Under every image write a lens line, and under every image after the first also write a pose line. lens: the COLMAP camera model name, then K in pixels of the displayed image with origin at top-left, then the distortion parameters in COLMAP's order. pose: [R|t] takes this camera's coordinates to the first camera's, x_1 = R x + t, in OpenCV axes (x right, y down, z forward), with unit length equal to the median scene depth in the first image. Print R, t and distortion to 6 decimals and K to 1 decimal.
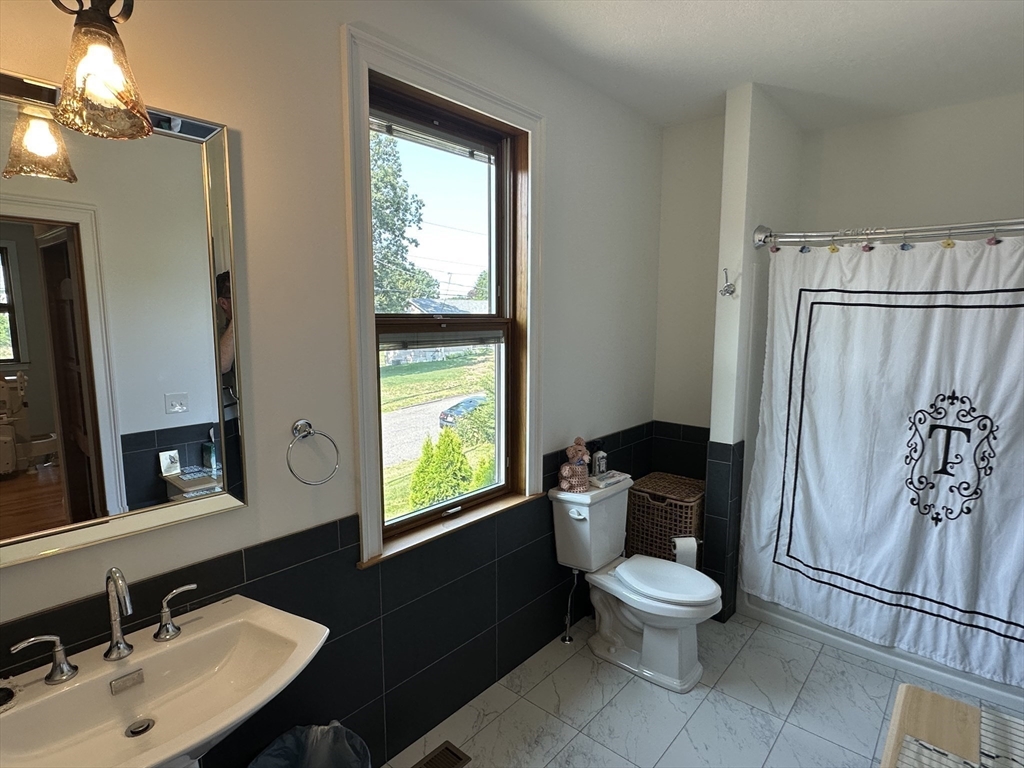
lens RADIAL K [[539.7, 0, 510.5], [0, 539.7, 389.1], [0, 0, 1]] dist [0.003541, 0.000562]
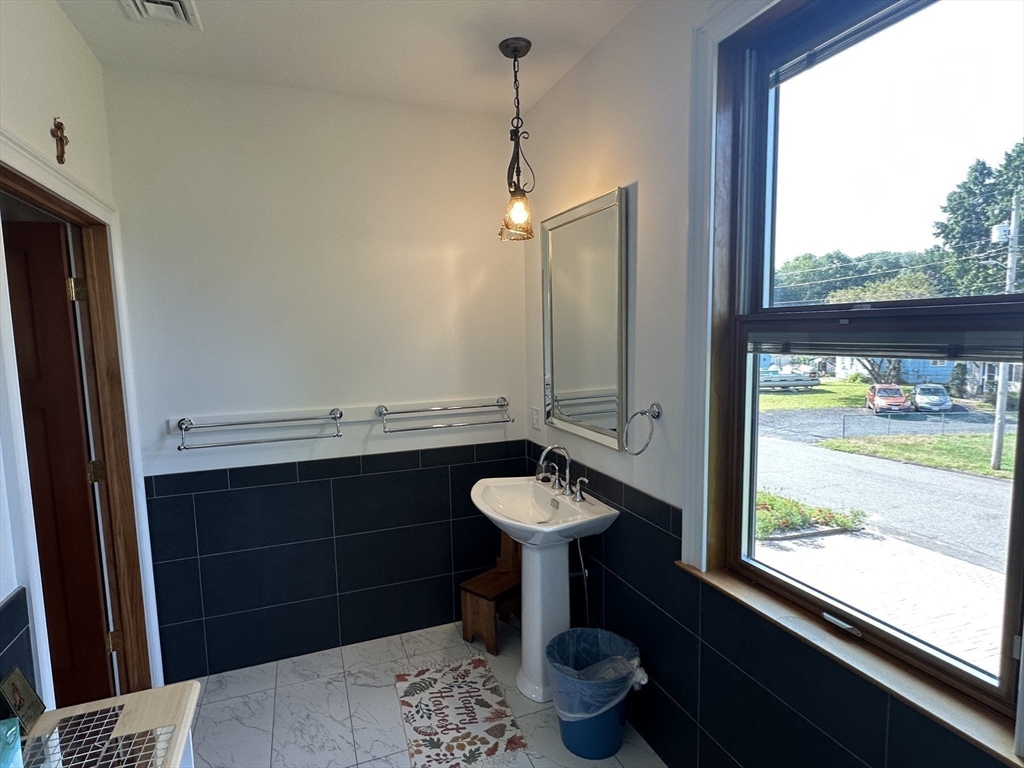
lens RADIAL K [[539.7, 0, 509.5], [0, 539.7, 384.6], [0, 0, 1]] dist [0.003541, 0.000562]
pose [[-0.470438, 0.099044, -0.876857, 0.646799], [-0.091175, 0.982907, 0.159938, -0.117401], [0.877710, 0.155189, -0.453366, 1.011233]]
